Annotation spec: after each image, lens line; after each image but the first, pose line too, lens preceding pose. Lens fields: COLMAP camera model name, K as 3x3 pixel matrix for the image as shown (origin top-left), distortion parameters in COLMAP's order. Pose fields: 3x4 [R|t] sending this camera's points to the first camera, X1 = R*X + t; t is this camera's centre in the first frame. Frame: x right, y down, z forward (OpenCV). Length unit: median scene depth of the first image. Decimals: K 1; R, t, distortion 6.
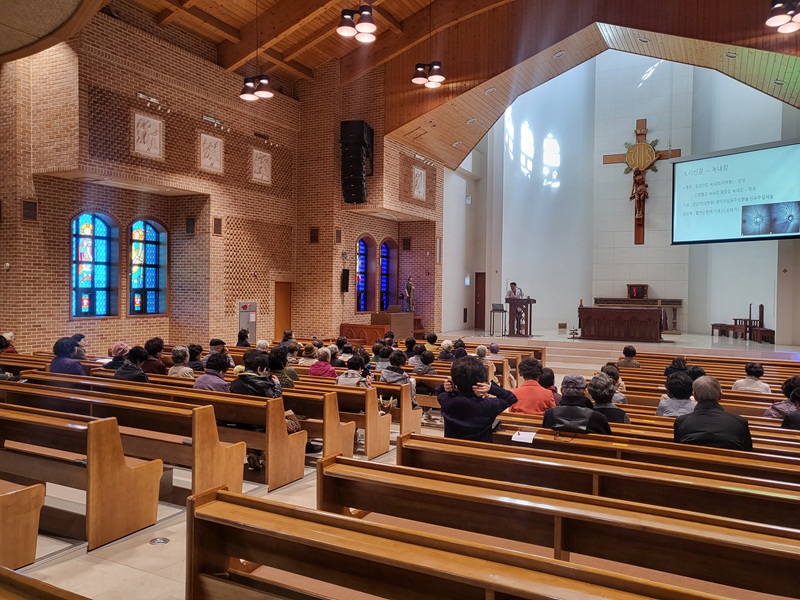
lens RADIAL K [[622.6, 0, 400.0], [0, 622.6, 300.0], [0, 0, 1]] dist [-0.031205, 0.093042]
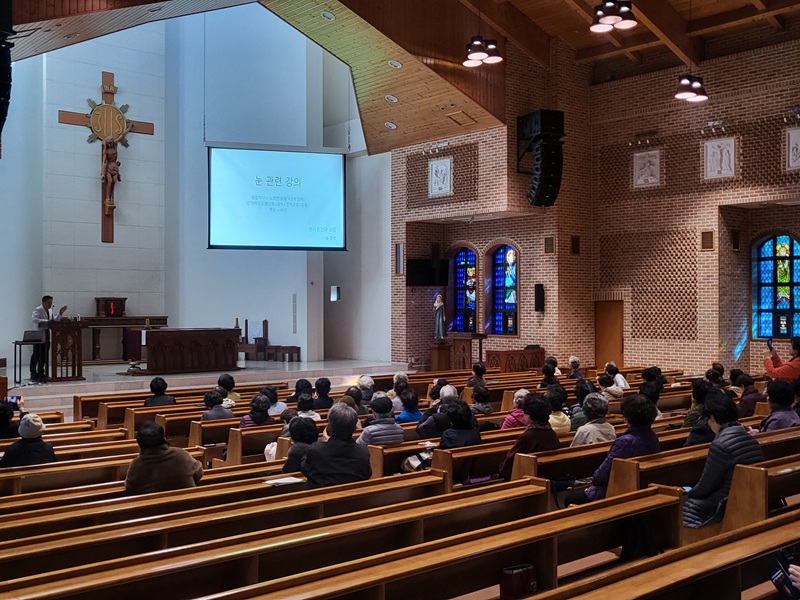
lens RADIAL K [[954.7, 0, 400.0], [0, 954.7, 300.0], [0, 0, 1]] dist [-0.009067, -0.032364]
pose [[0.365934, -0.005996, 0.930621, -0.667904], [0.025363, 0.999672, -0.003533, -0.012977], [-0.930295, 0.024896, 0.365966, 0.349686]]
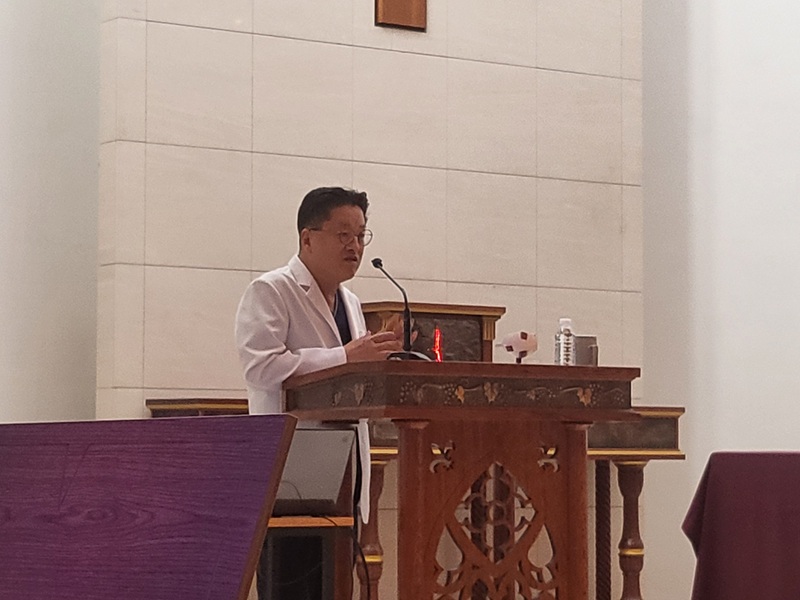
lens RADIAL K [[2381.6, 0, 400.0], [0, 2381.6, 300.0], [0, 0, 1]] dist [0.065422, 0.414326]
pose [[0.467762, 0.050545, 0.882408, -0.123177], [0.020521, 0.997473, -0.068015, 0.012276], [-0.883616, 0.049922, 0.465543, 0.946344]]
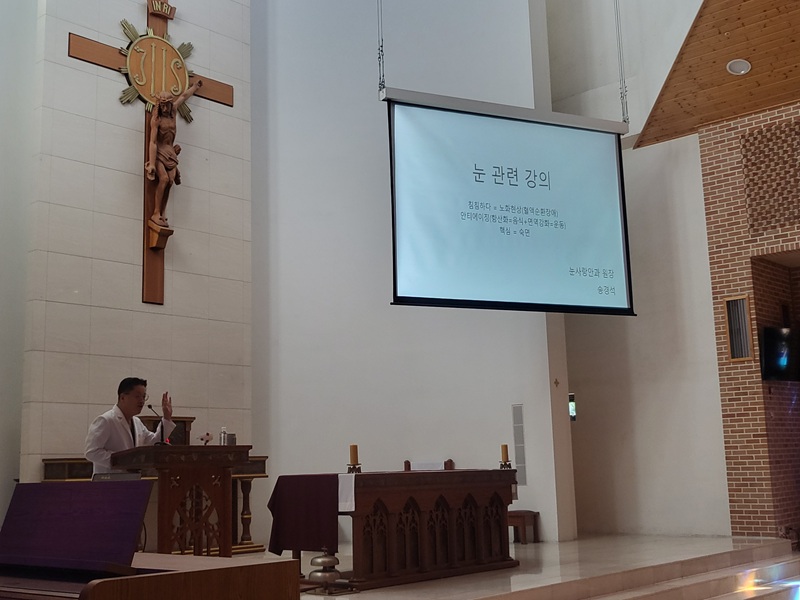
lens RADIAL K [[1020.9, 0, 388.8], [0, 1020.9, 274.6], [0, 0, 1]] dist [0.009213, -0.061893]
pose [[0.248298, 0.166057, 0.954344, -0.176724], [0.051086, 0.981581, -0.184088, 0.009538], [-0.967336, 0.094462, 0.235241, 0.926496]]
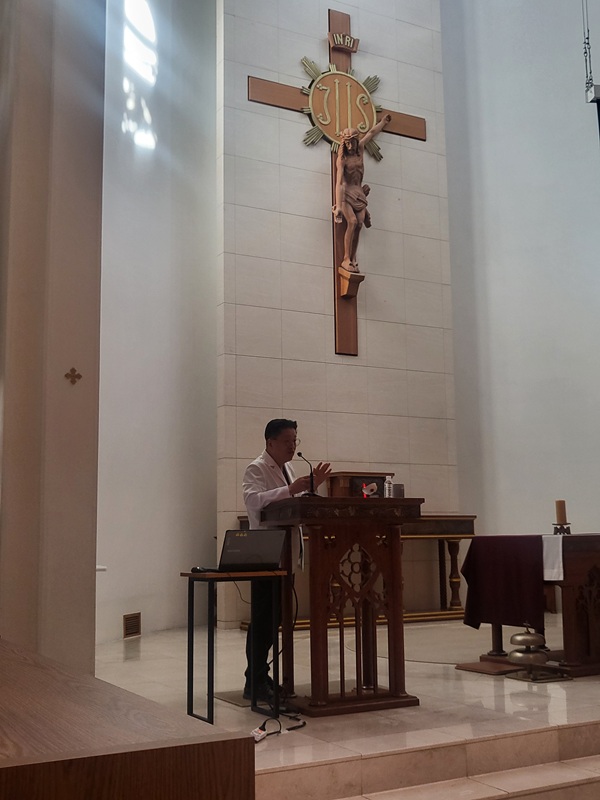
lens RADIAL K [[954.7, 0, 300.0], [0, 954.7, 400.0], [0, 0, 1]] dist [-0.009067, -0.032364]
pose [[0.548821, 0.103801, 0.829470, -0.067040], [0.036963, 0.988277, -0.148131, 0.011573], [-0.835122, 0.111957, 0.538550, 0.945751]]
